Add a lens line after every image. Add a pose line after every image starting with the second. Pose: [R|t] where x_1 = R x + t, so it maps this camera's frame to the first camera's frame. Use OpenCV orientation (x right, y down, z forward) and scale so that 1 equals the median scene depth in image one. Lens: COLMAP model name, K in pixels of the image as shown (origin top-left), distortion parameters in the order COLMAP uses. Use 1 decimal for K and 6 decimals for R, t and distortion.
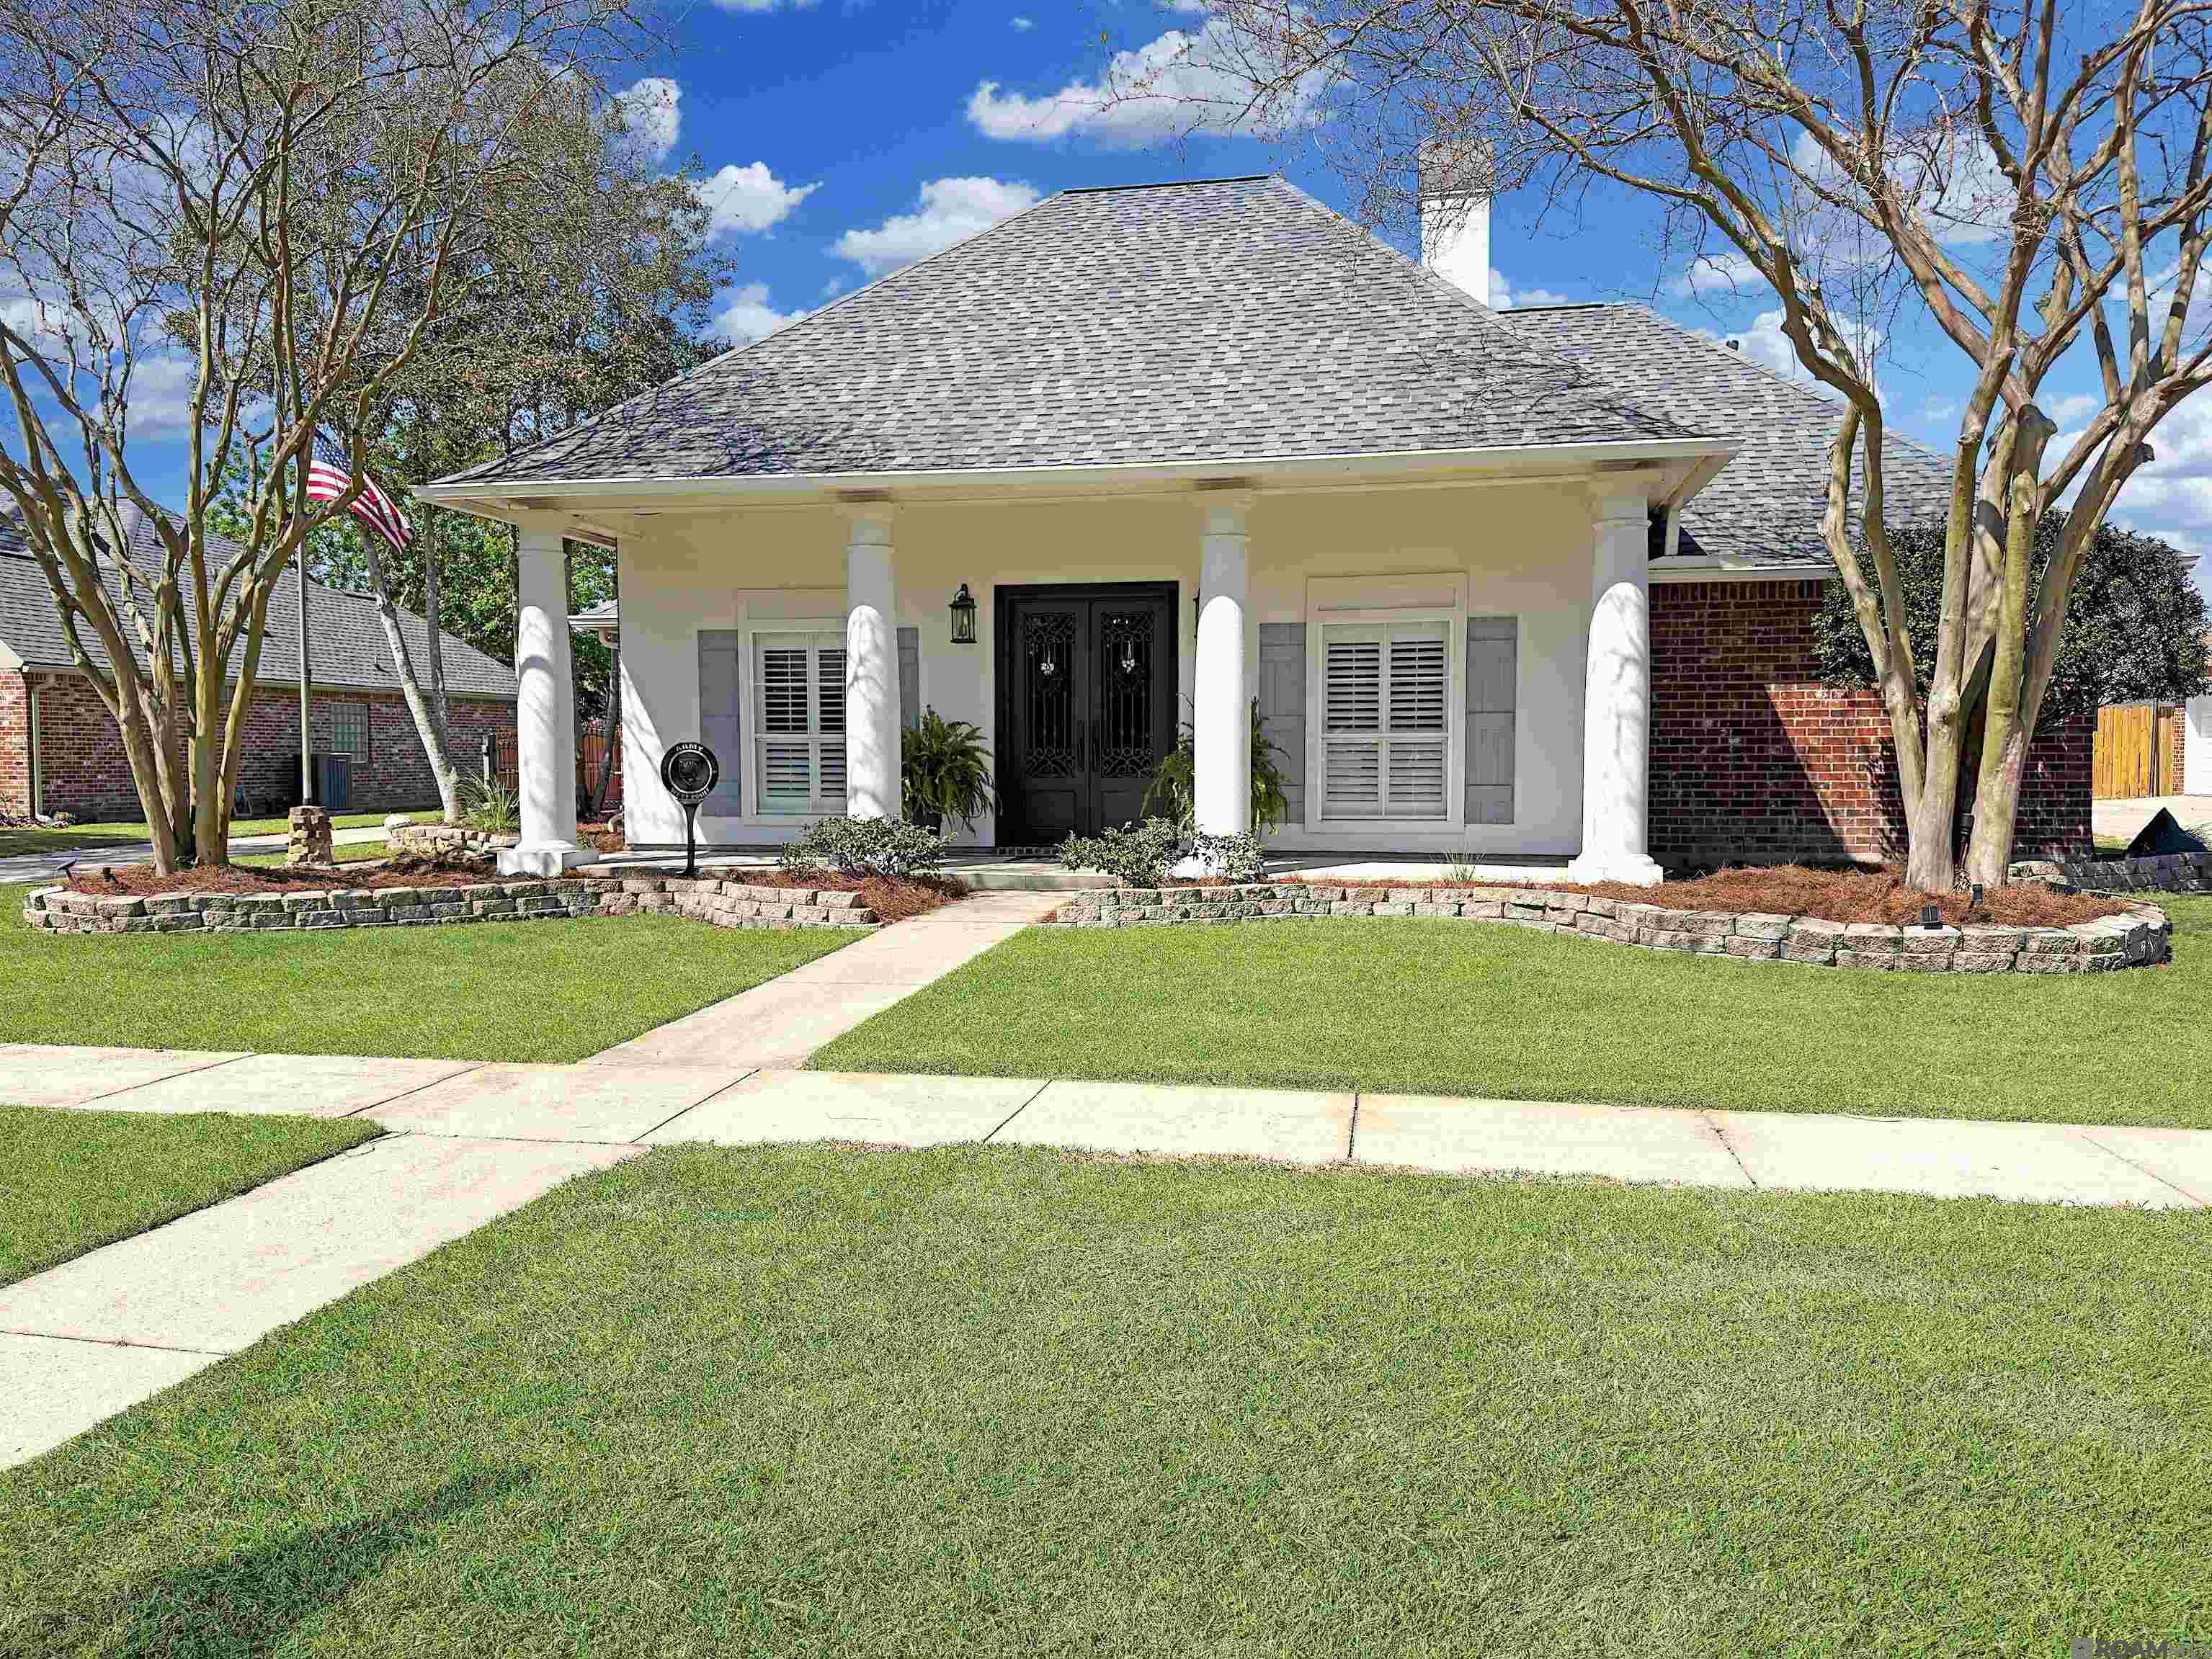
lens RADIAL K [[1581.7, 0, 1098.8], [0, 1581.7, 832.7], [0, 0, 1]] dist [0.042128, -0.005669]
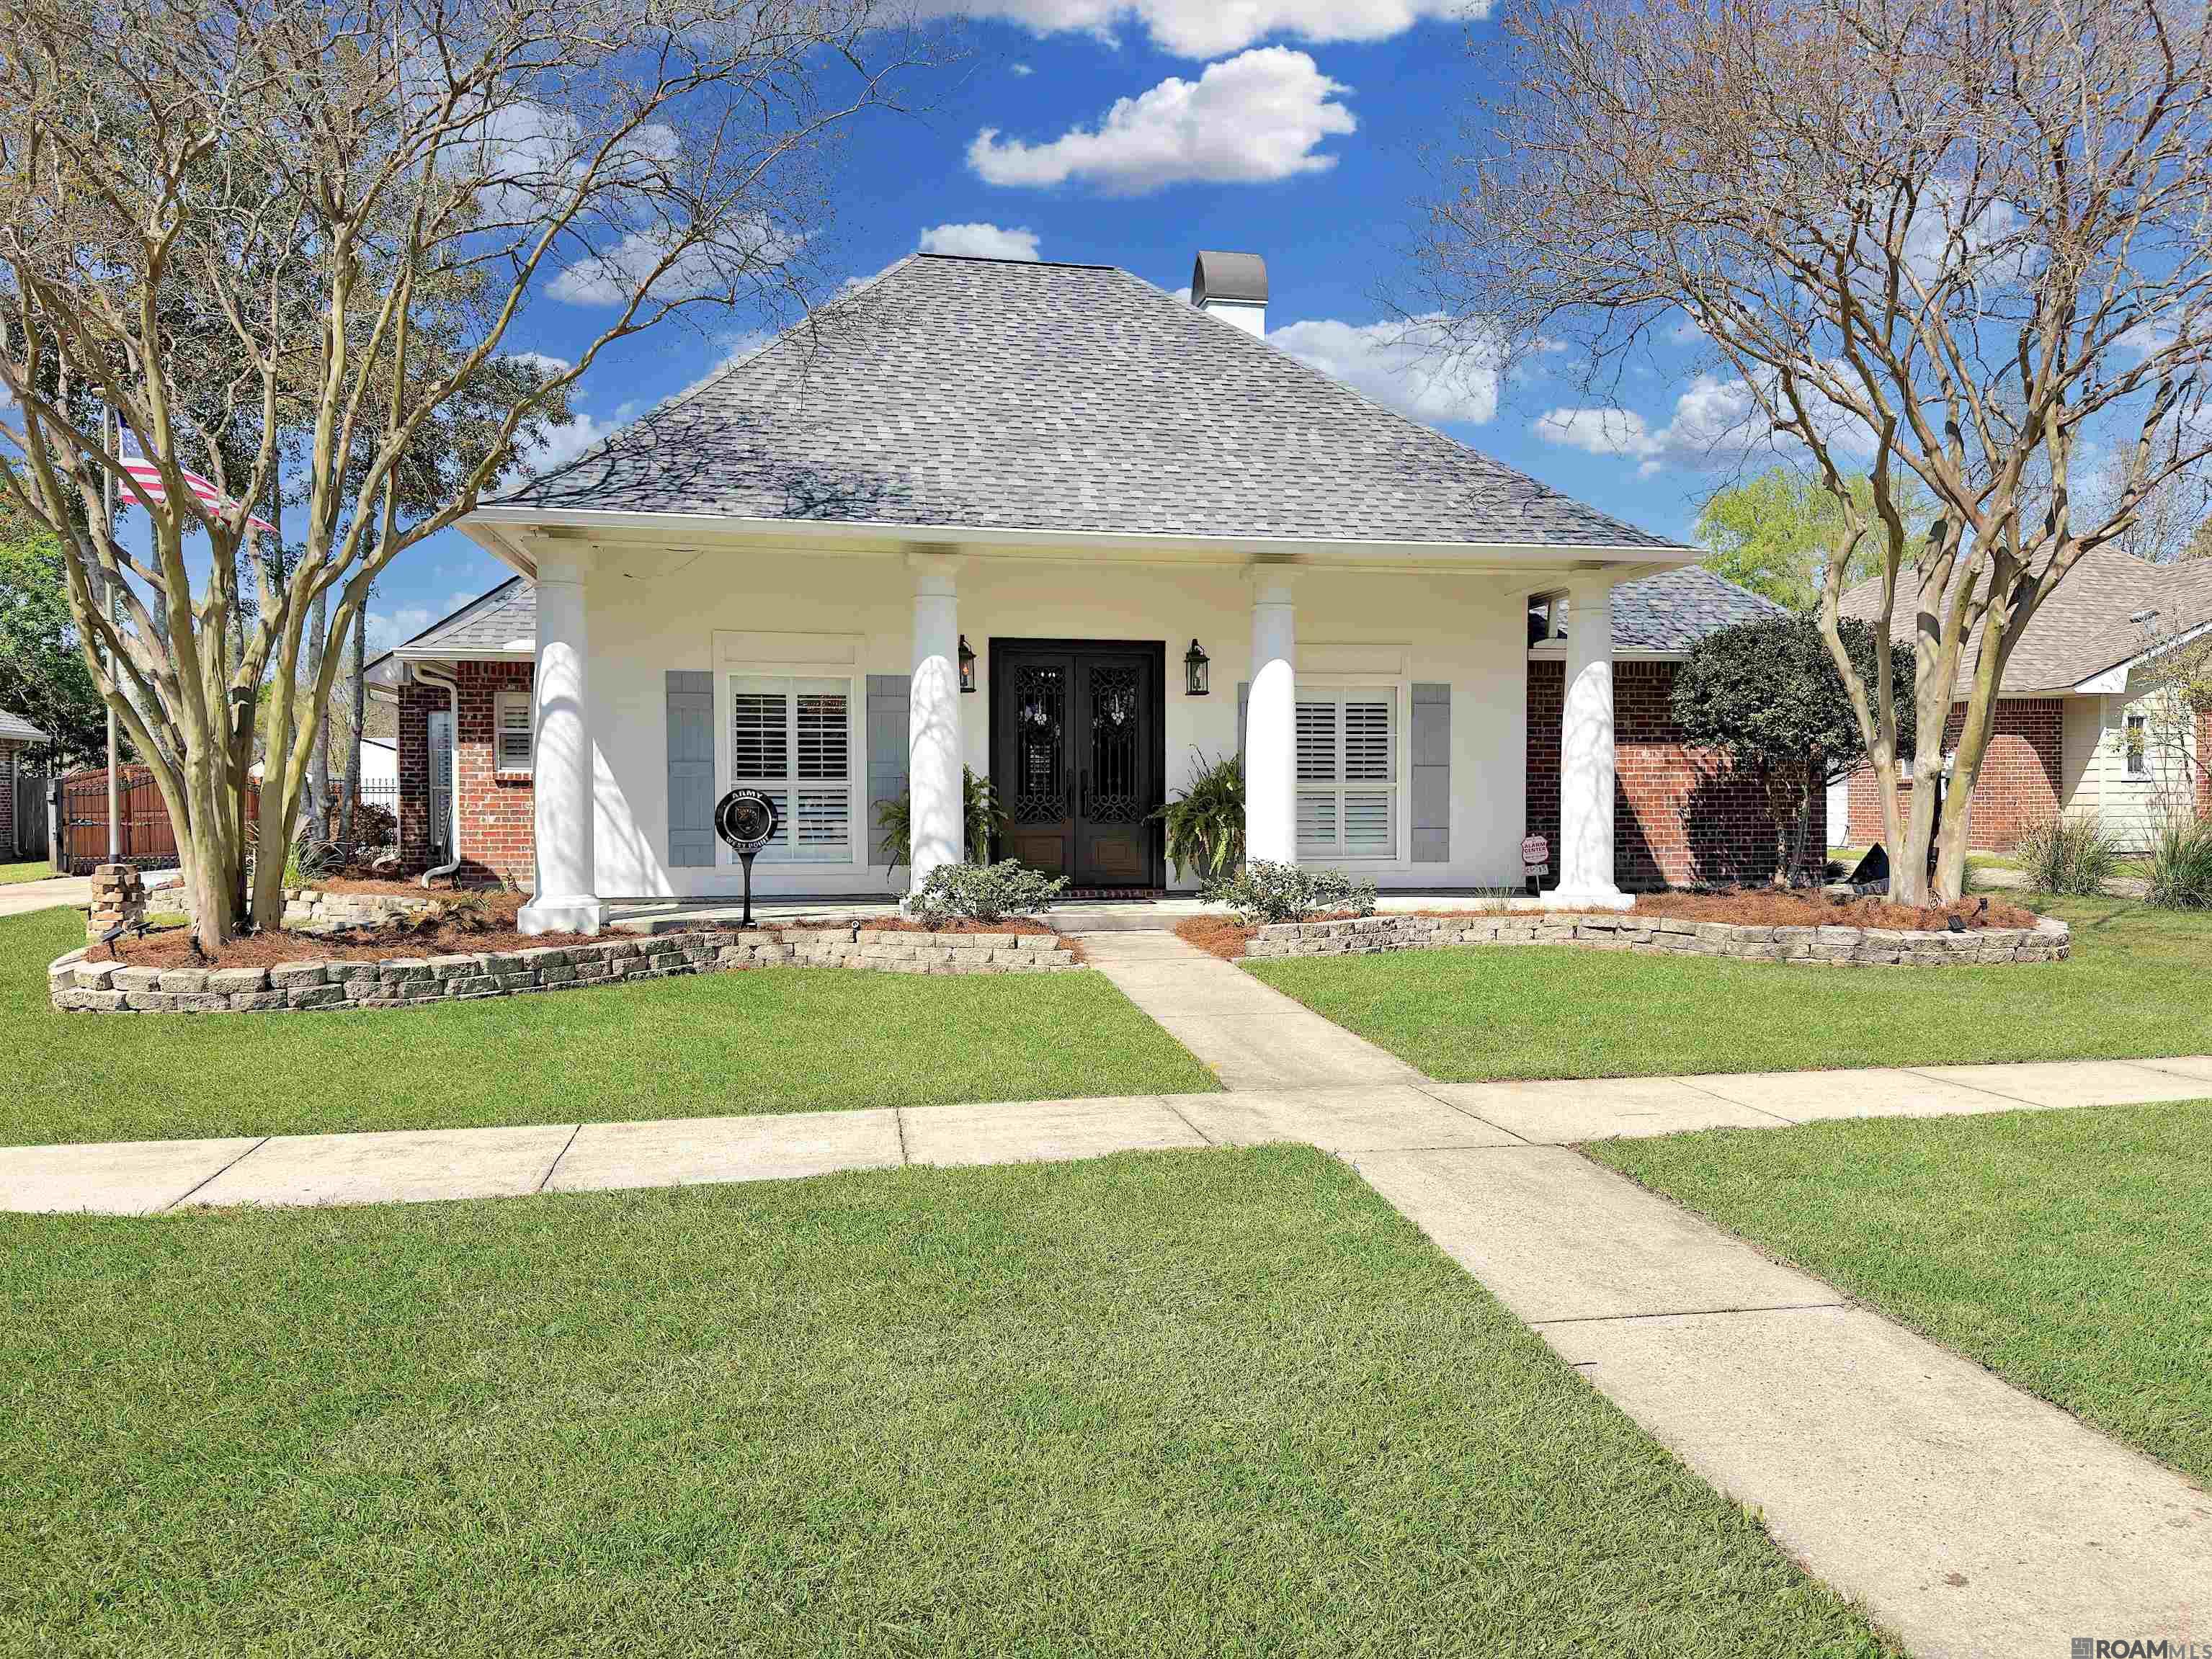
lens RADIAL K [[1581.7, 0, 1087.9], [0, 1581.7, 833.3], [0, 0, 1]] dist [0.042128, -0.005669]
pose [[0.920617, -0.007603, 0.390392, -0.453145], [0.019179, 0.999484, -0.025763, -0.001506], [-0.389995, 0.031205, 0.920288, 0.034651]]
